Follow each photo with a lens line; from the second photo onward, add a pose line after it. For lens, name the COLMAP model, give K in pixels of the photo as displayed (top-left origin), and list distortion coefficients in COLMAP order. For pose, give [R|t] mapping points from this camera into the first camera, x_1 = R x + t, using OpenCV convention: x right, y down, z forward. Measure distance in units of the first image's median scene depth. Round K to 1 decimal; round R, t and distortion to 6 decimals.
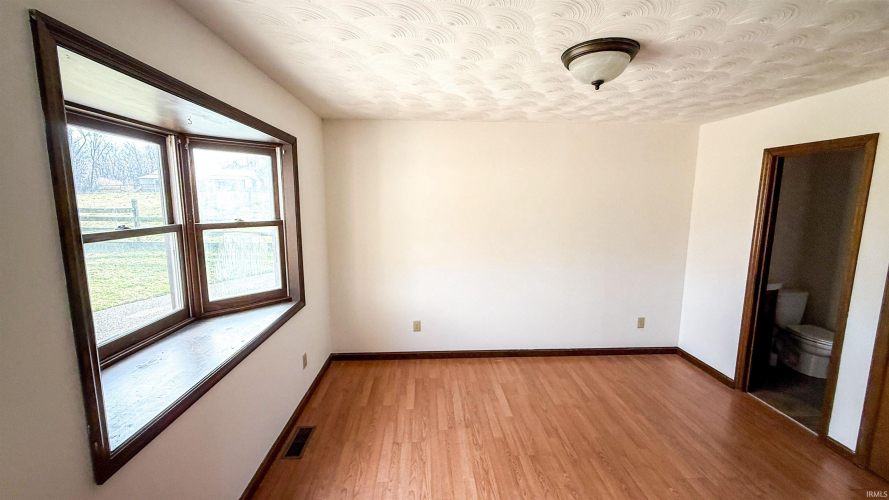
lens RADIAL K [[352.0, 0, 439.2], [0, 352.0, 251.6], [0, 0, 1]] dist [-0.000509, -0.000028]
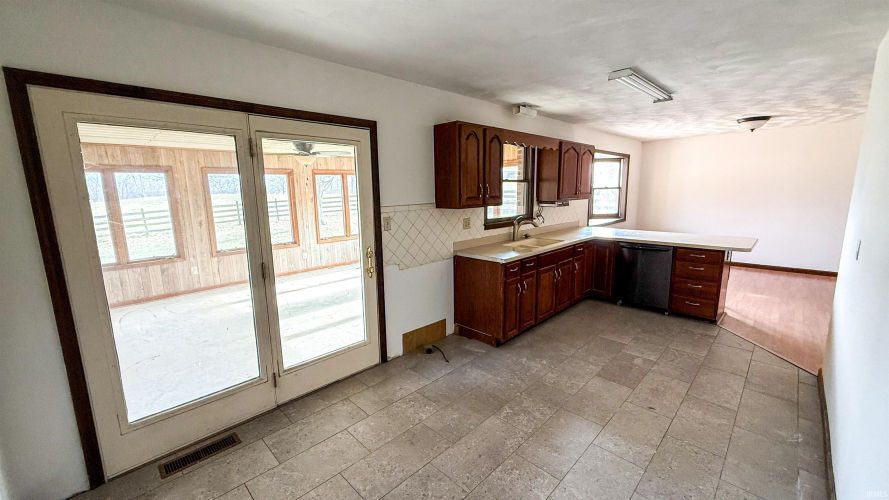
lens RADIAL K [[352.0, 0, 439.2], [0, 352.0, 251.6], [0, 0, 1]] dist [-0.000509, -0.000028]
pose [[0.671162, 0.114111, -0.732476, 0.895089], [-0.092359, 0.993255, 0.070109, 0.474668], [0.735535, 0.020596, 0.677174, -2.524279]]
